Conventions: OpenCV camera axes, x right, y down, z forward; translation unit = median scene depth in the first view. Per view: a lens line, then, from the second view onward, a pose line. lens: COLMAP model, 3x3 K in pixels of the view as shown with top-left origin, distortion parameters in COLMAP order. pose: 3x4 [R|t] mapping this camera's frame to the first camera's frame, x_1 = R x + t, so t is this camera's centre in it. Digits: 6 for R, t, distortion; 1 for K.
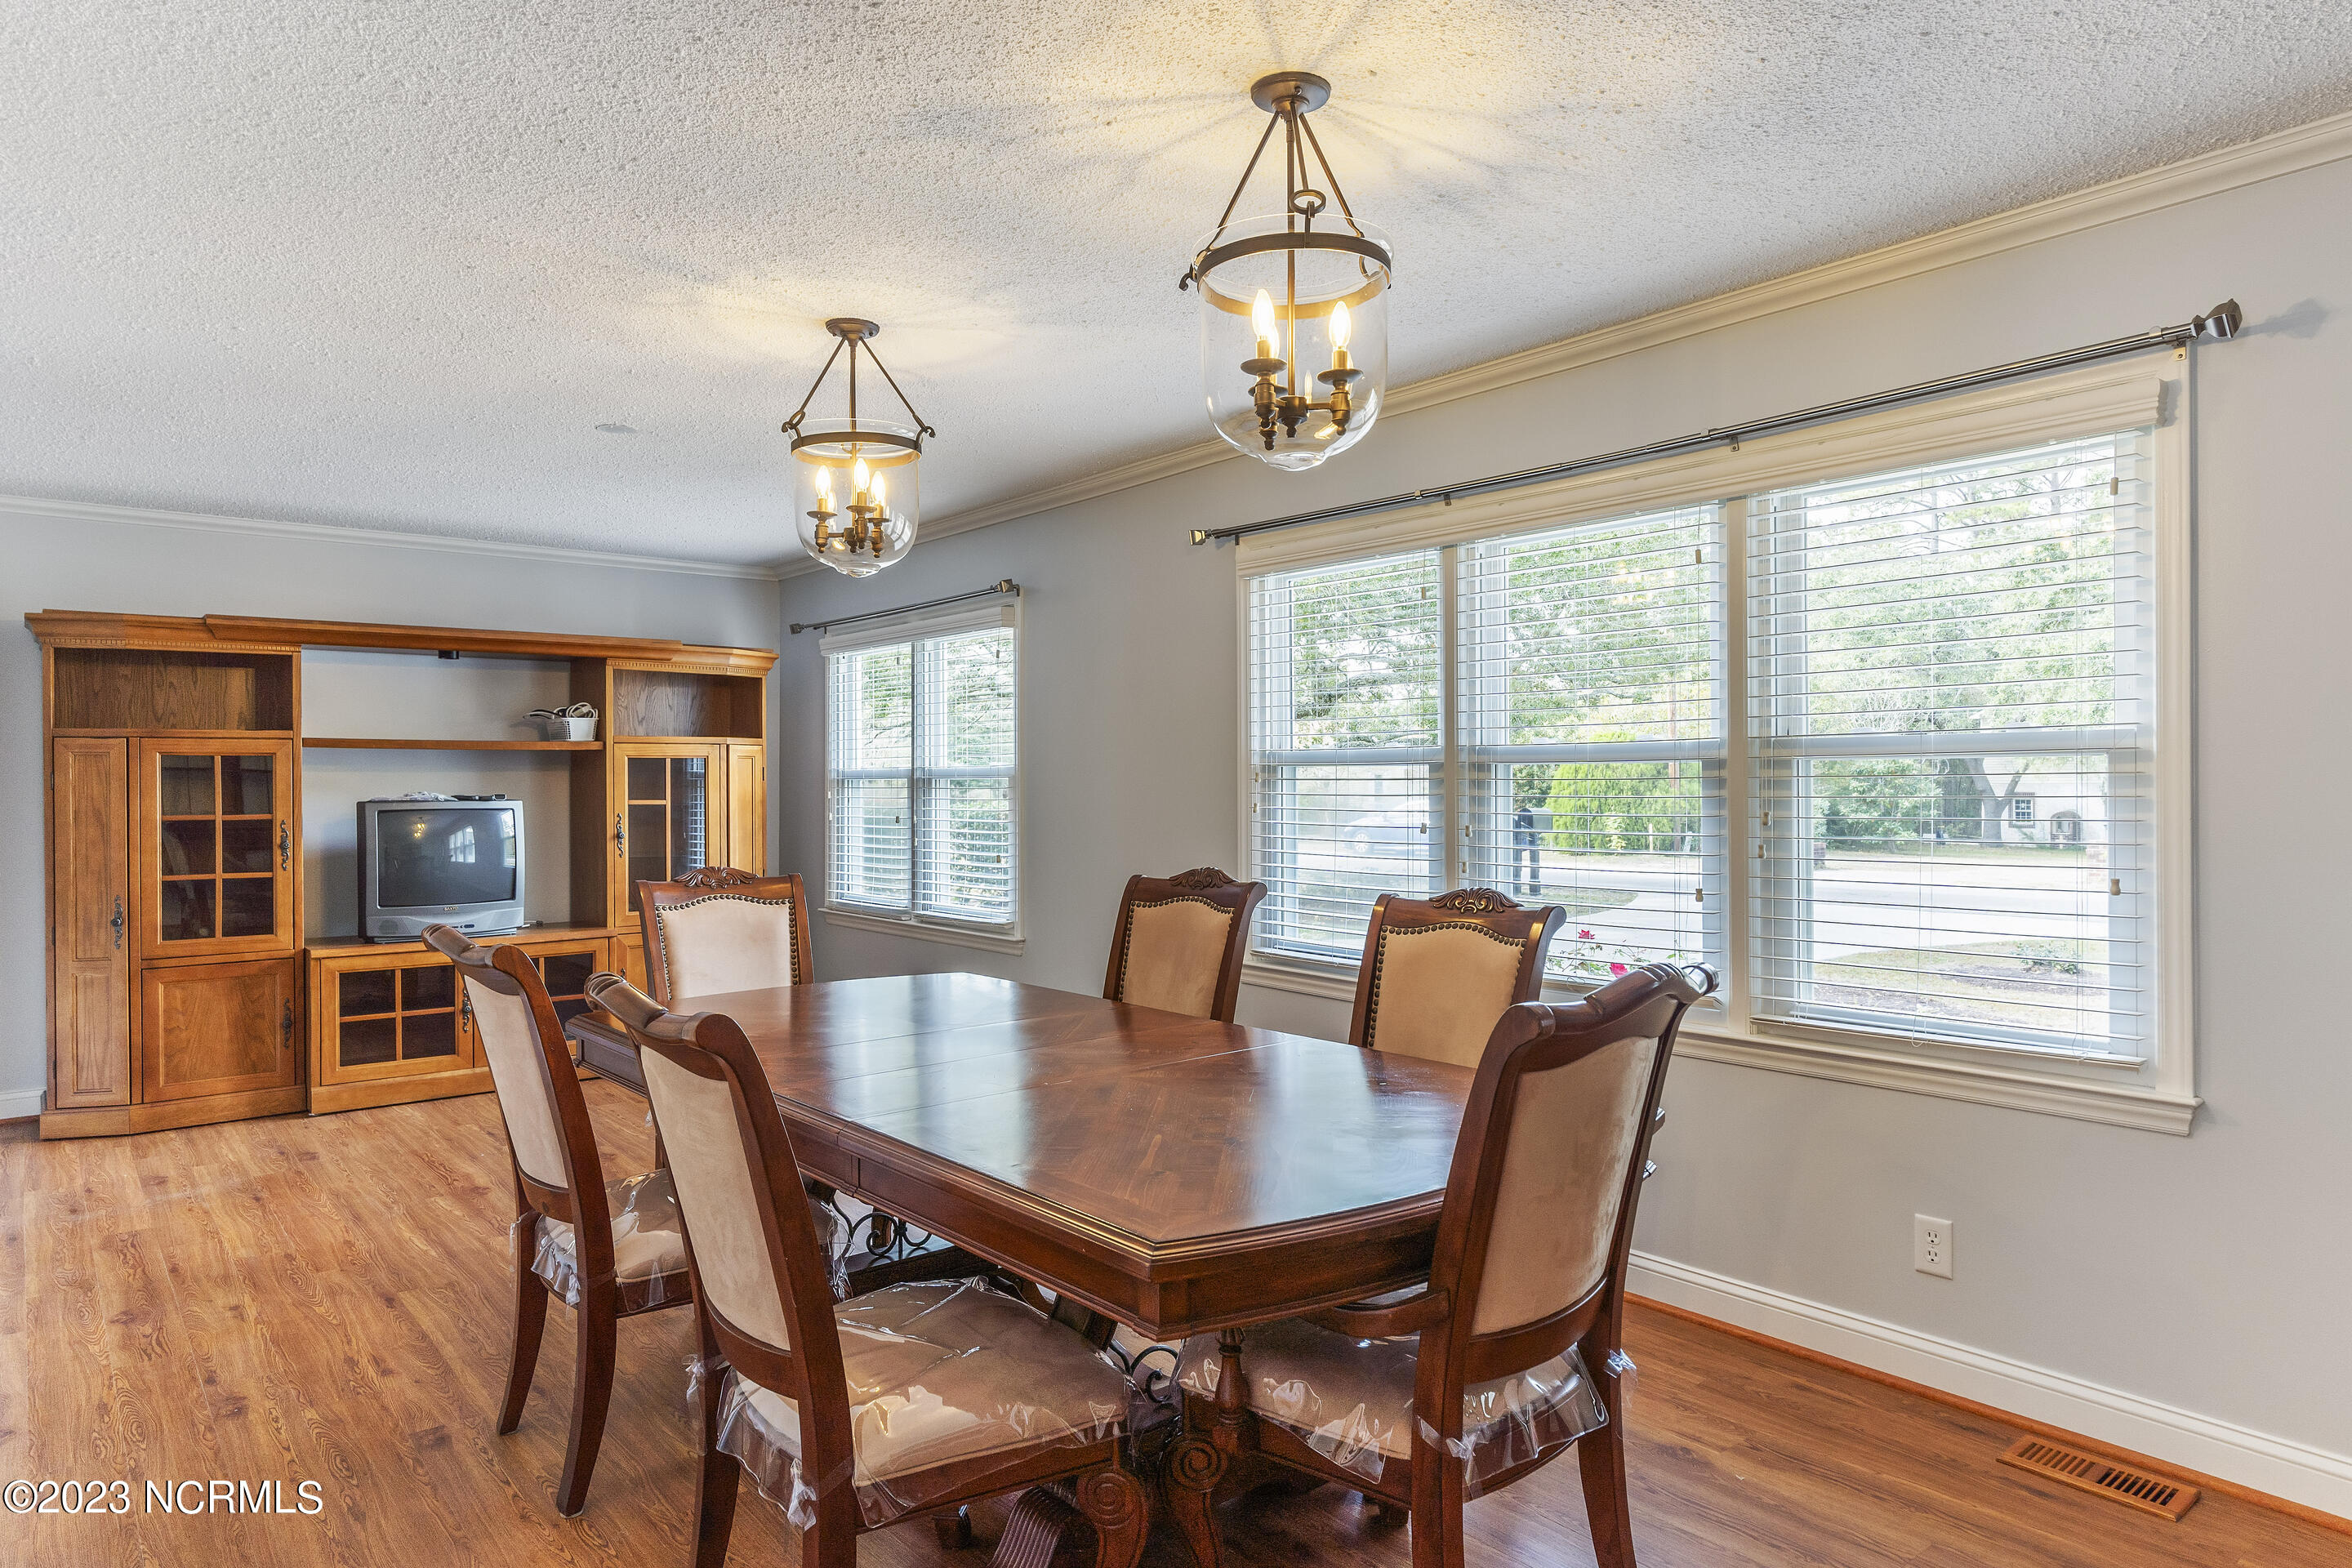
lens RADIAL K [[1424.7, 0, 1176.0], [0, 1424.7, 784.0], [0, 0, 1]] dist [0.000463, 0.000489]
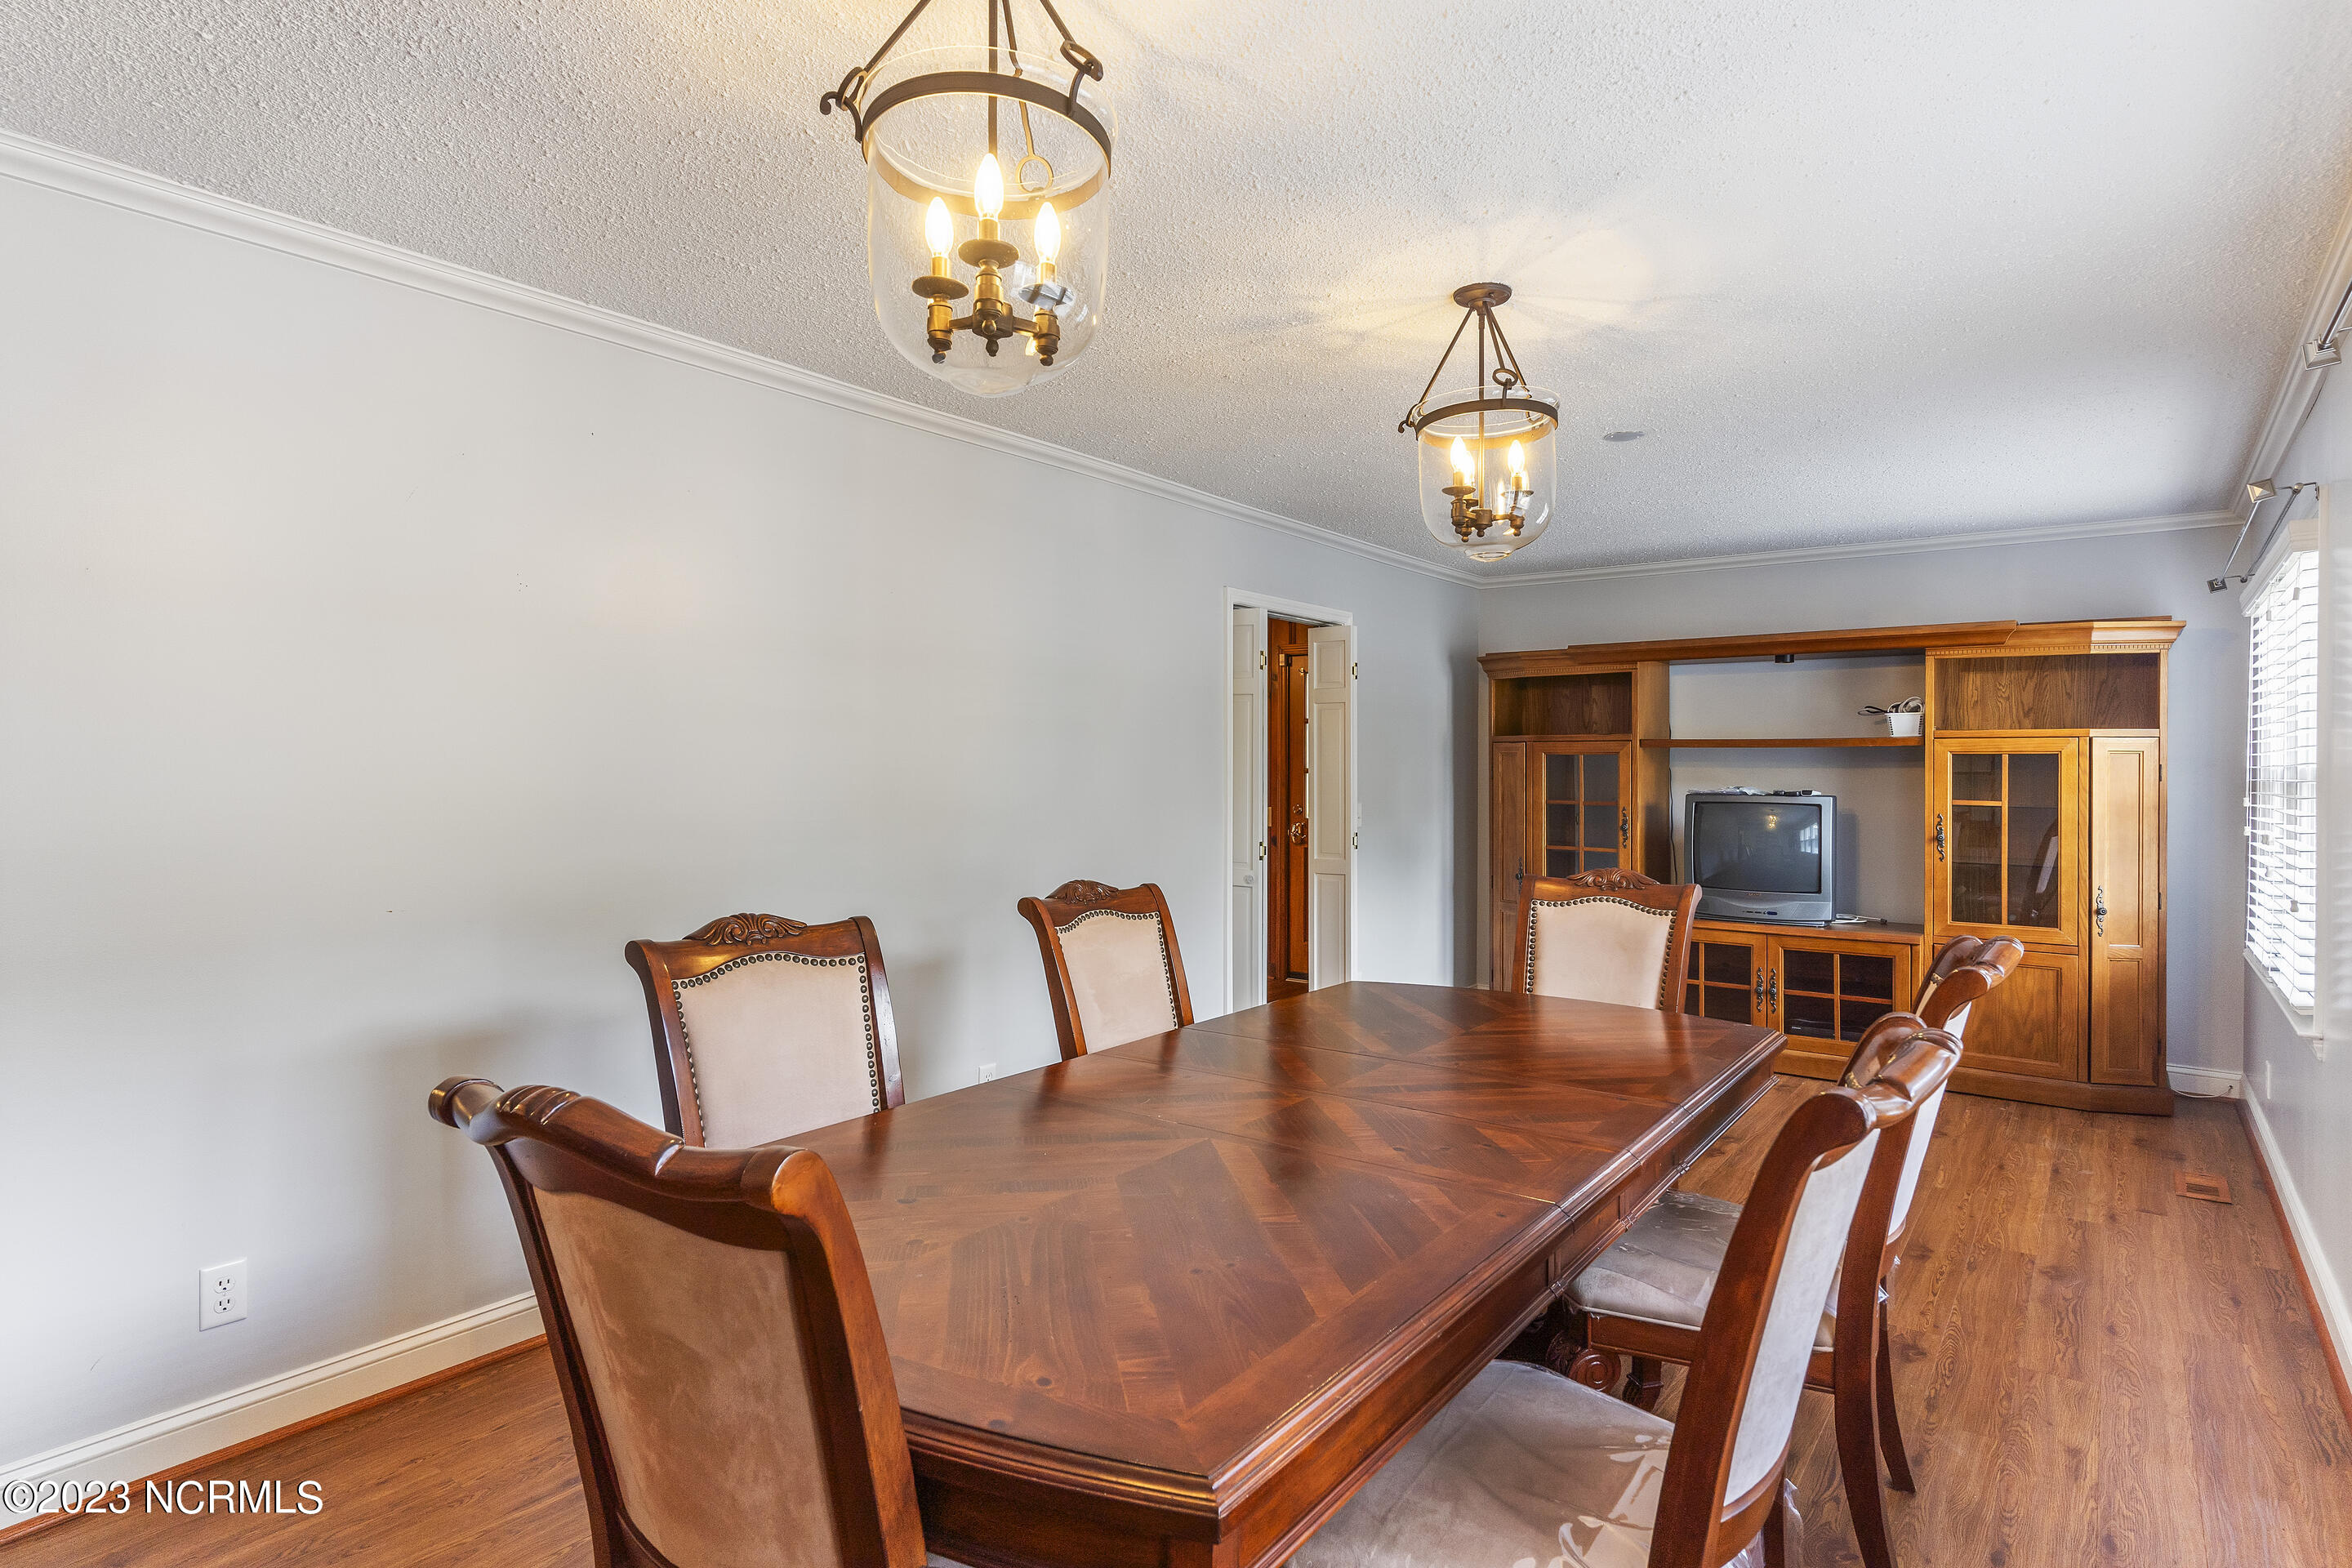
lens RADIAL K [[1222.4, 0, 1170.3], [0, 1222.4, 791.3], [0, 0, 1]] dist [-0.004632, 0.000271]
pose [[0.227615, 0.026177, -0.973399, 0.280386], [-0.011032, 0.999644, 0.024303, -0.008576], [0.973689, 0.005206, 0.227823, 0.345676]]
